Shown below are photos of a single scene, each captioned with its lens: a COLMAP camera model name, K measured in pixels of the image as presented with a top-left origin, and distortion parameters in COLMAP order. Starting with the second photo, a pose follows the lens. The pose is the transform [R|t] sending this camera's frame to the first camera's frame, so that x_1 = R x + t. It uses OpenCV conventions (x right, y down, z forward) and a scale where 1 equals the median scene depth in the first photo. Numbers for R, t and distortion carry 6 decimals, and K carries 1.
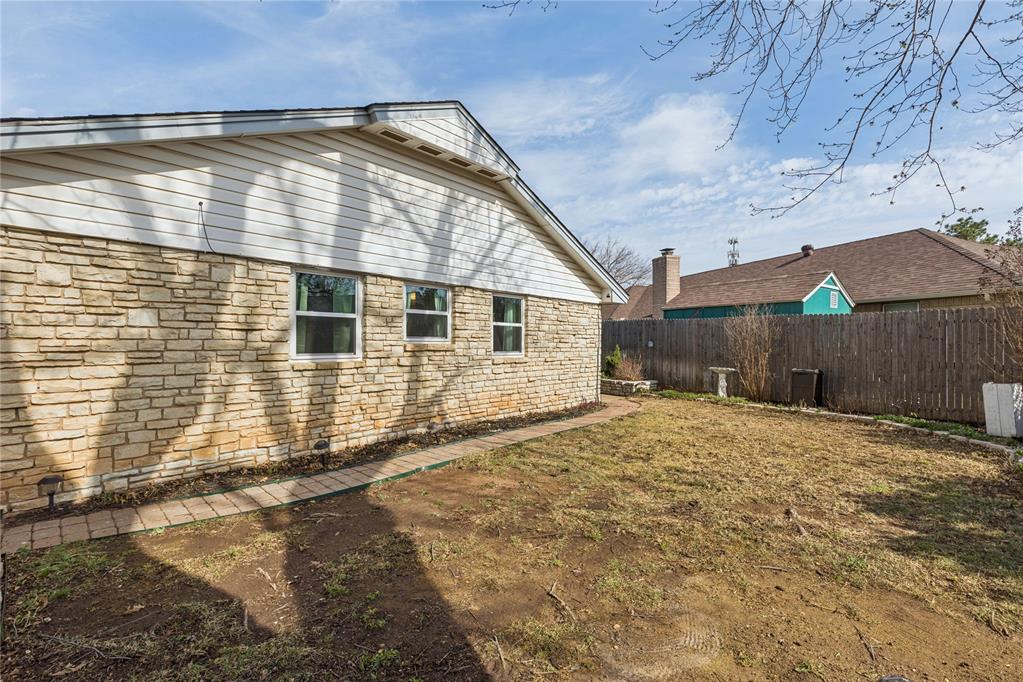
lens RADIAL K [[457.9, 0, 512.1], [0, 457.9, 341.4], [0, 0, 1]] dist [0.003310, -0.000227]
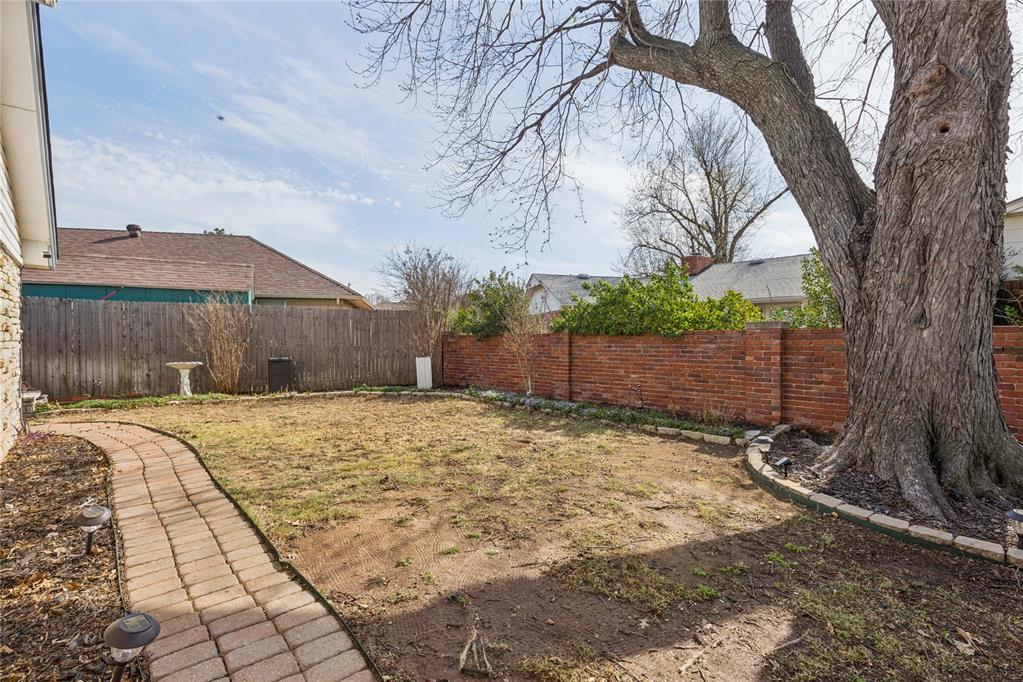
lens RADIAL K [[457.9, 0, 512.1], [0, 457.9, 341.4], [0, 0, 1]] dist [0.003310, -0.000227]
pose [[0.109547, -0.018368, 0.993812, -0.326045], [-0.001092, 0.999826, 0.018600, 0.002422], [-0.993981, -0.003123, 0.109508, 0.310333]]
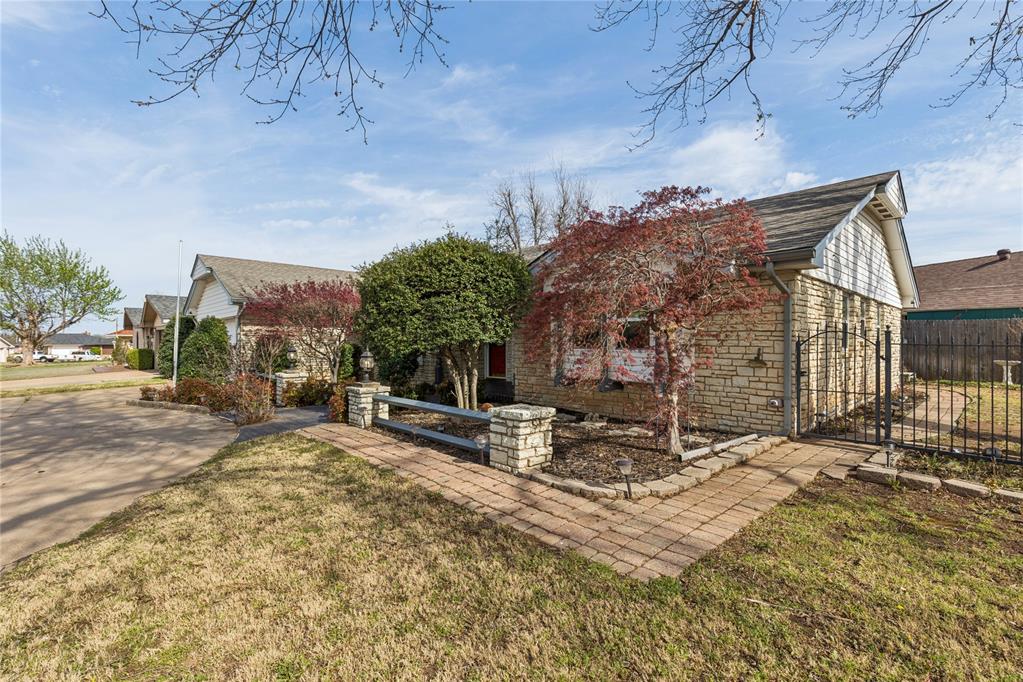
lens RADIAL K [[464.4, 0, 521.7], [0, 464.4, 342.6], [0, 0, 1]] dist [0.013662, 0.000036]
pose [[0.996835, -0.000564, -0.079499, -0.731916], [0.000931, 0.999989, 0.004579, 0.002712], [0.079496, -0.004639, 0.996824, -0.344868]]
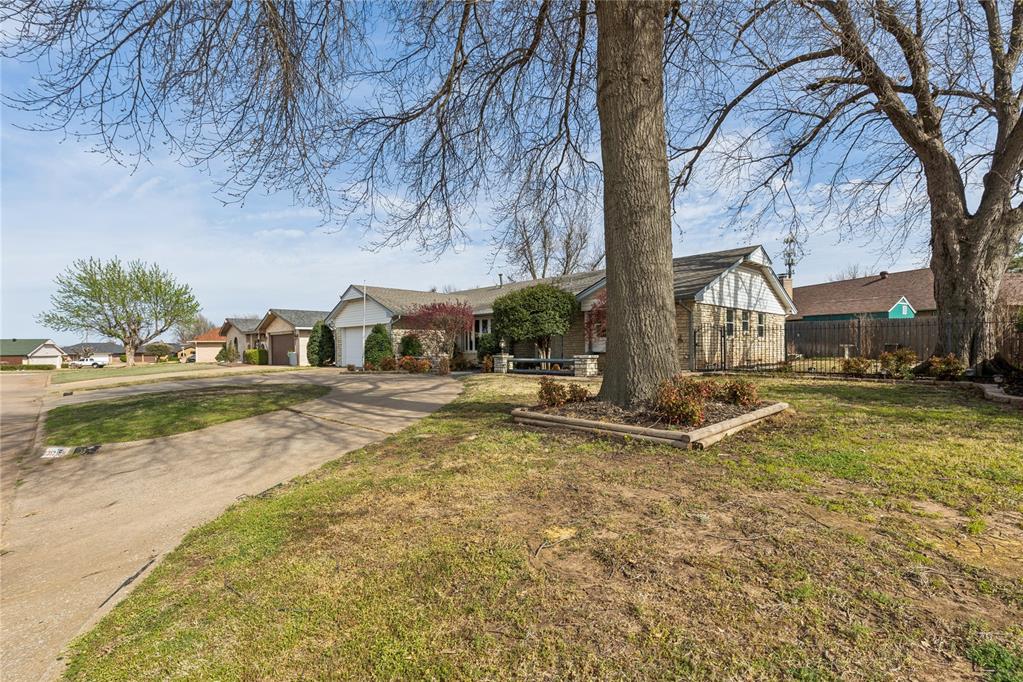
lens RADIAL K [[457.9, 0, 512.1], [0, 457.9, 341.4], [0, 0, 1]] dist [0.003310, -0.000227]
pose [[0.995952, -0.012923, -0.088956, -0.866005], [0.012229, 0.999890, -0.008337, 0.042157], [0.089054, 0.007215, 0.996001, -1.198178]]
